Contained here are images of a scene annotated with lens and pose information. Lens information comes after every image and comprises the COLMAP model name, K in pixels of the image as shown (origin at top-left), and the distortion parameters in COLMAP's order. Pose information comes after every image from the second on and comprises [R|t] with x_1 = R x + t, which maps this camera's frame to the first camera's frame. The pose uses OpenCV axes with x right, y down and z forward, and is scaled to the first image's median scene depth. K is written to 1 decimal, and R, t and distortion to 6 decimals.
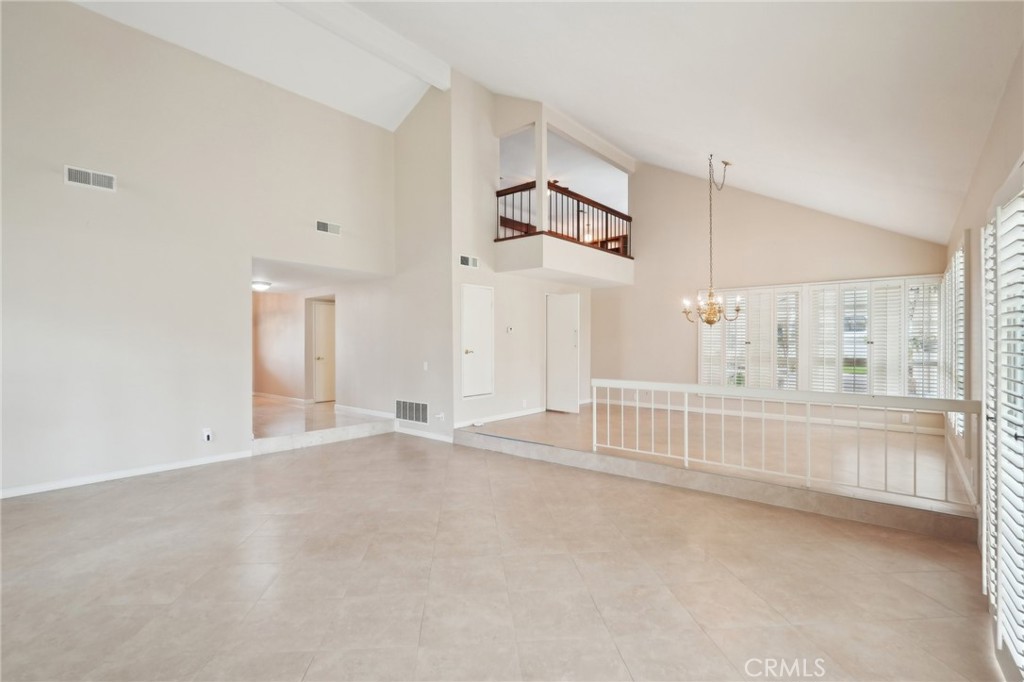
lens RADIAL K [[470.2, 0, 512.0], [0, 470.2, 341.0], [0, 0, 1]] dist [-0.000873, 0.000110]
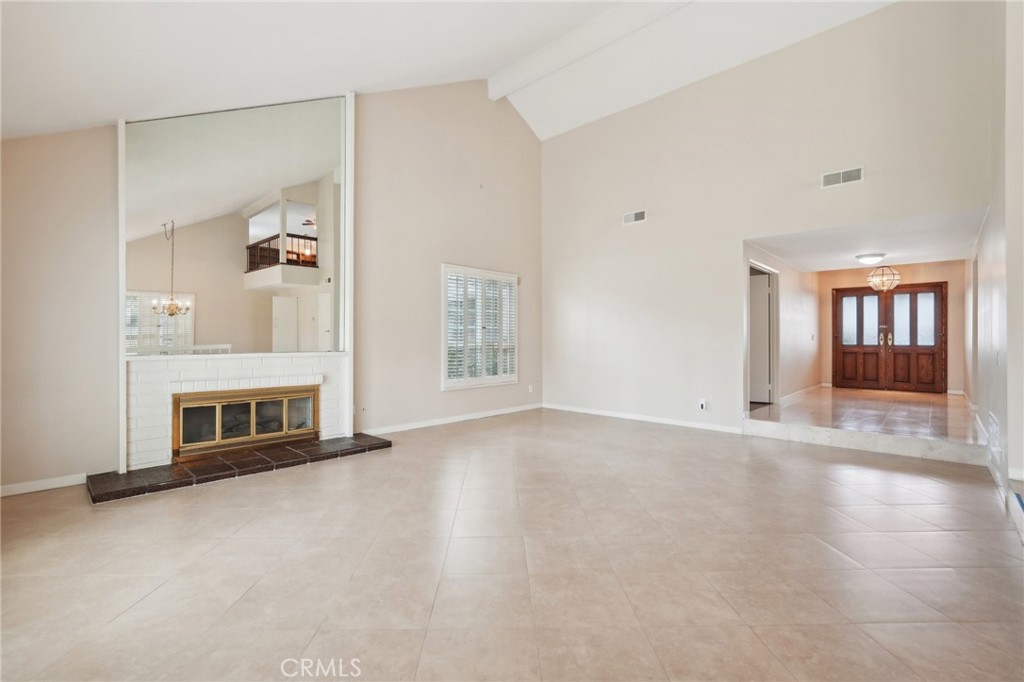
lens RADIAL K [[453.4, 0, 505.3], [0, 453.4, 338.1], [0, 0, 1]] dist [-0.003498, 0.000659]
pose [[-0.072056, -0.003957, -0.997393, 0.535033], [0.011668, 0.999920, -0.004810, 0.036469], [0.997332, -0.011984, -0.072004, 0.618523]]
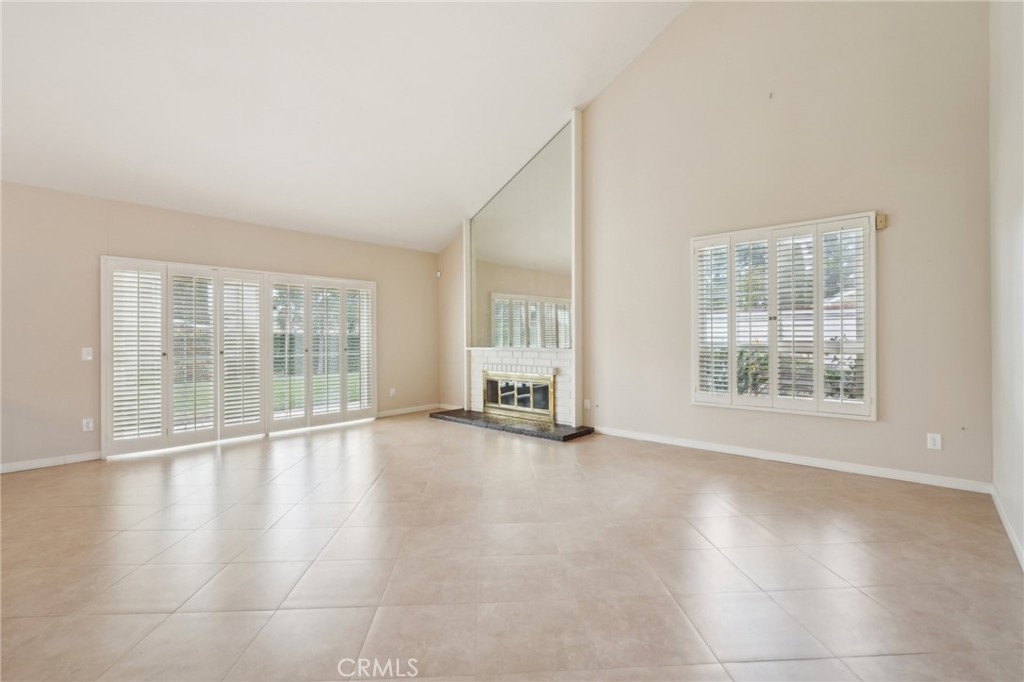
lens RADIAL K [[453.4, 0, 505.3], [0, 453.4, 338.1], [0, 0, 1]] dist [-0.003498, 0.000659]
pose [[-0.999505, 0.001494, 0.031438, -0.312389], [0.000952, 0.999851, -0.017241, 0.050126], [-0.031459, -0.017203, -0.999357, 1.303912]]
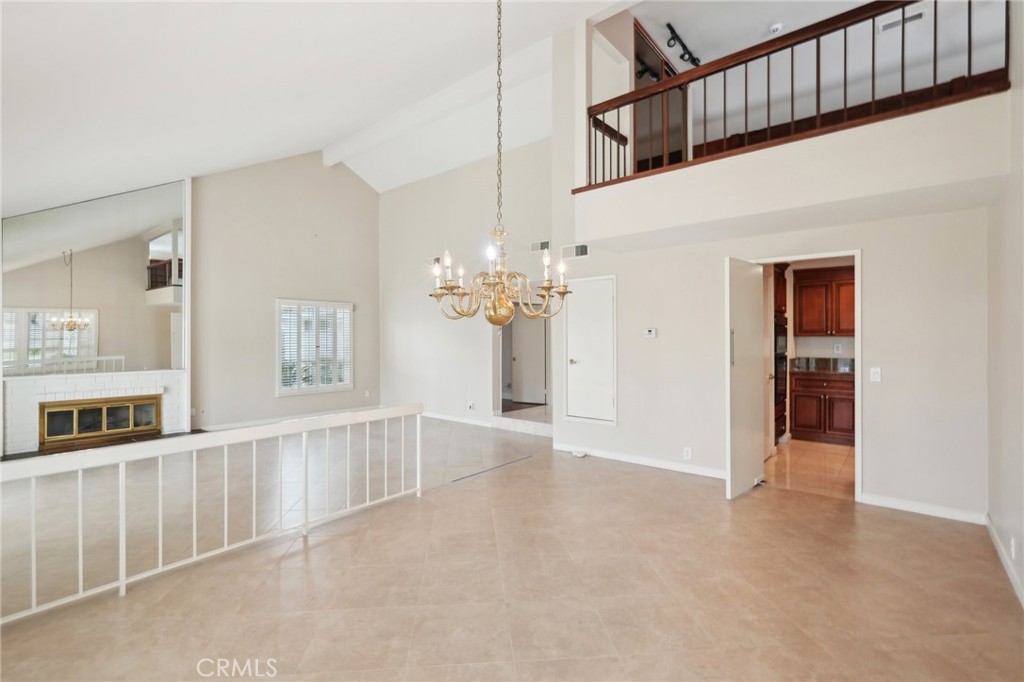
lens RADIAL K [[469.8, 0, 505.5], [0, 469.8, 339.2], [0, 0, 1]] dist [-0.003407, 0.000192]
pose [[-0.008763, 0.005450, -0.999947, 0.962046], [0.010992, 0.999925, 0.005354, -0.030015], [0.999901, -0.010944, -0.008823, 1.173780]]
